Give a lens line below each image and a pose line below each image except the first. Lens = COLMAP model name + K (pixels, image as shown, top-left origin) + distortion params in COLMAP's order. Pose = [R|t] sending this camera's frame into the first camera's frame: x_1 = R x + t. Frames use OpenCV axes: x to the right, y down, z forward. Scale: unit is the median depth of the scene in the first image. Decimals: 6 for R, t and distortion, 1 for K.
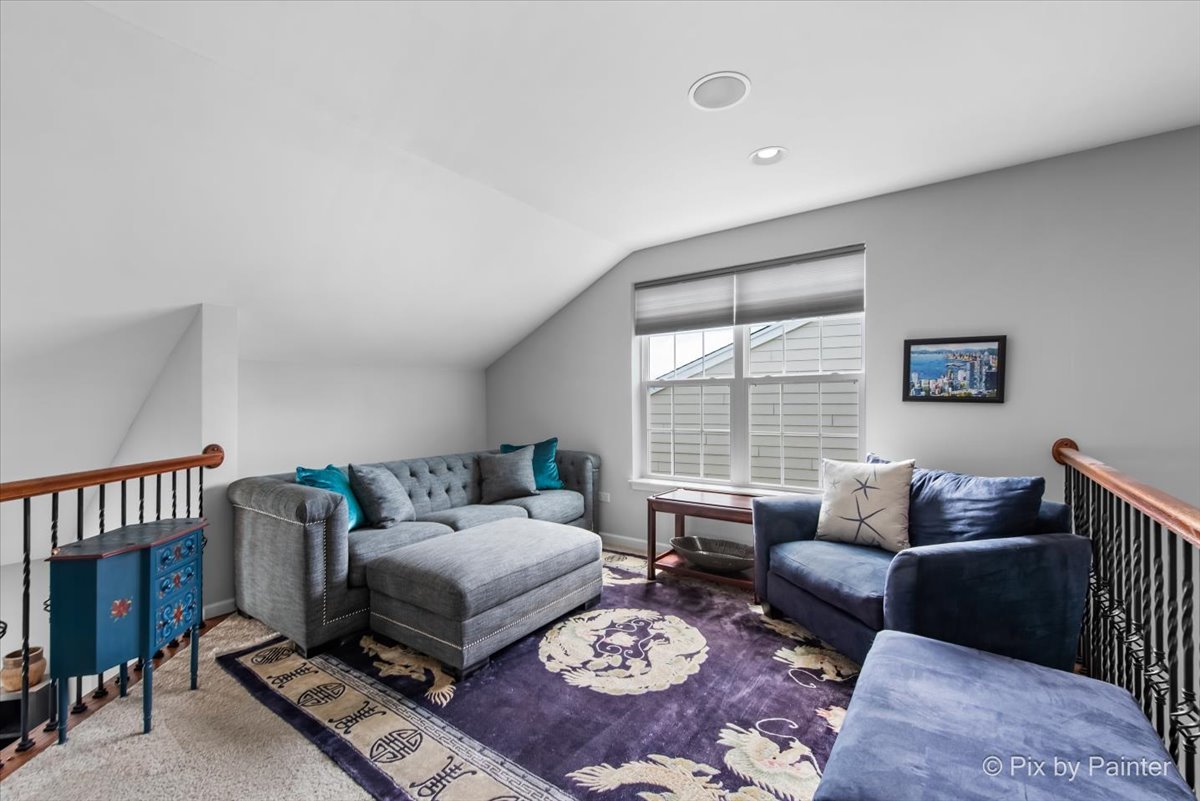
lens RADIAL K [[490.7, 0, 609.4], [0, 490.7, 401.7], [0, 0, 1]] dist [0.005656, -0.002567]
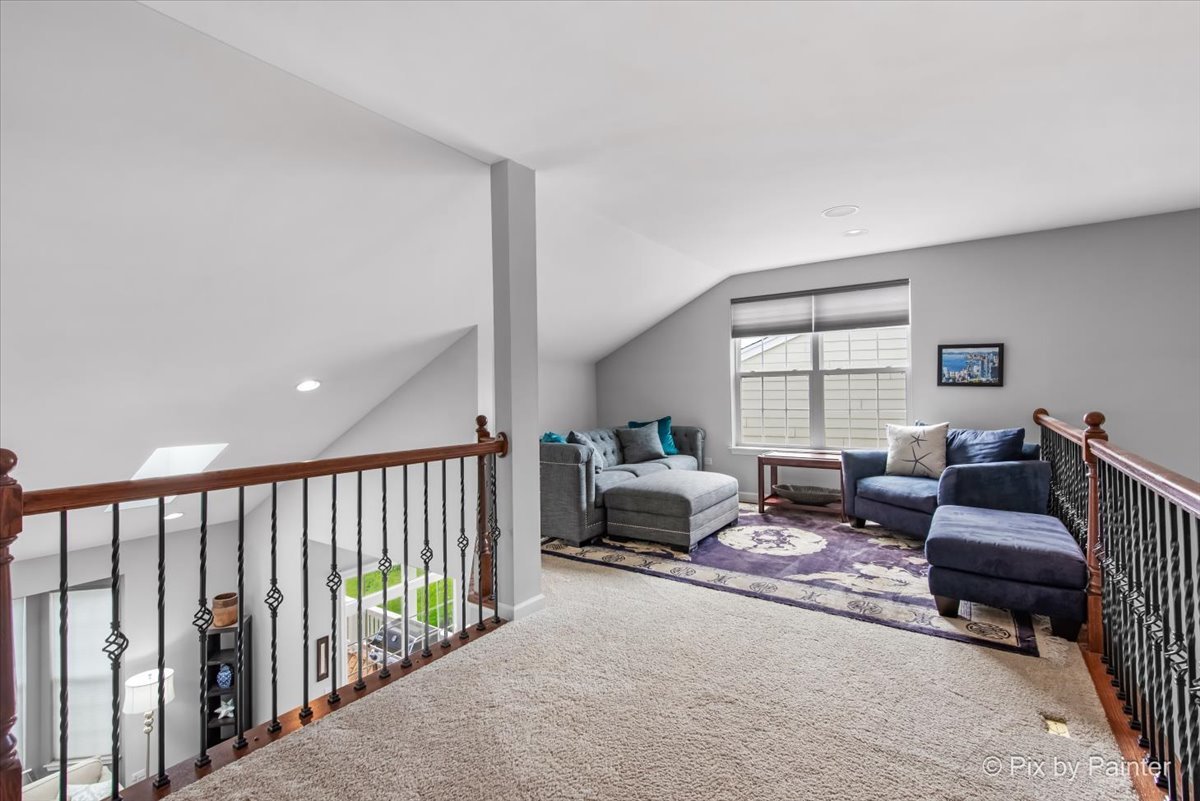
lens RADIAL K [[546.9, 0, 593.3], [0, 546.9, 375.8], [0, 0, 1]] dist [0.001828, 0.003831]
pose [[0.999865, -0.008469, 0.014076, -0.495522], [0.008794, 0.999693, -0.023158, -0.002412], [-0.013875, 0.023279, 0.999633, -0.682248]]
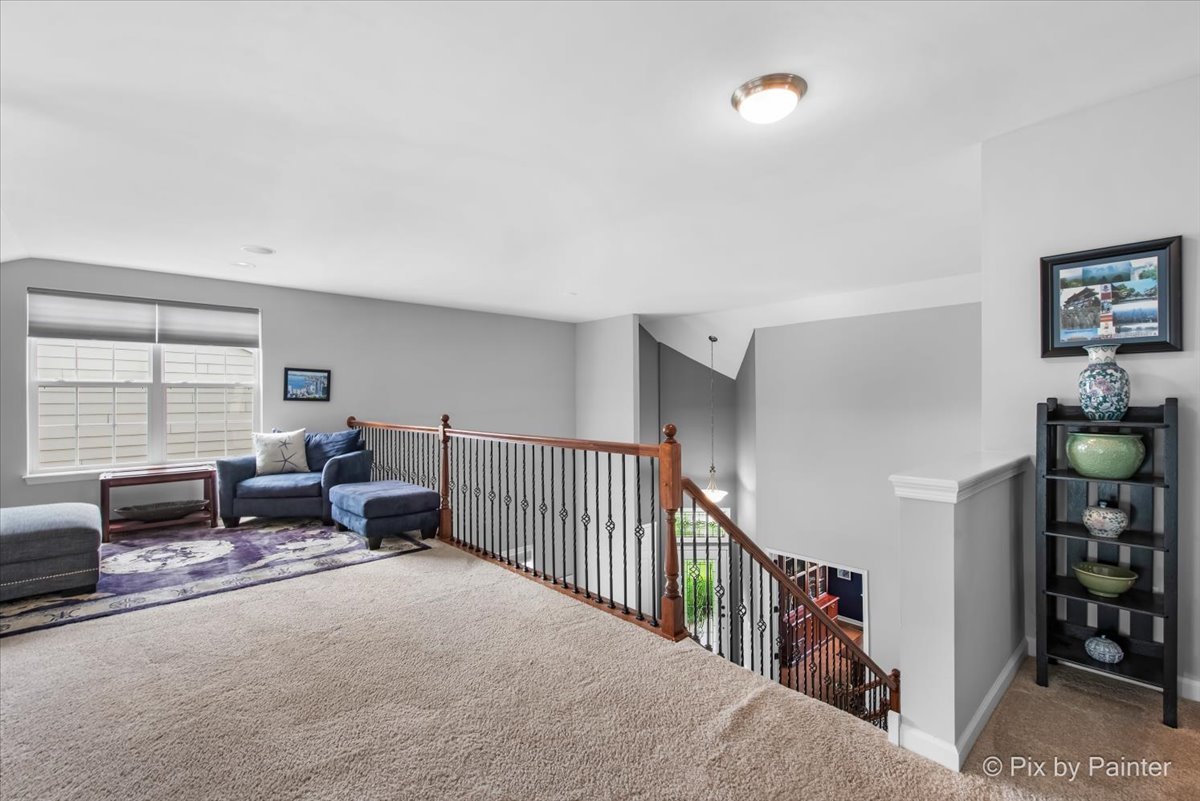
lens RADIAL K [[534.3, 0, 608.4], [0, 534.3, 404.9], [0, 0, 1]] dist [0.010875, 0.000378]
pose [[0.186118, -0.007388, 0.982500, -1.209851], [0.000522, 0.999972, 0.007420, 0.001550], [-0.982527, -0.000868, 0.186117, -0.604262]]
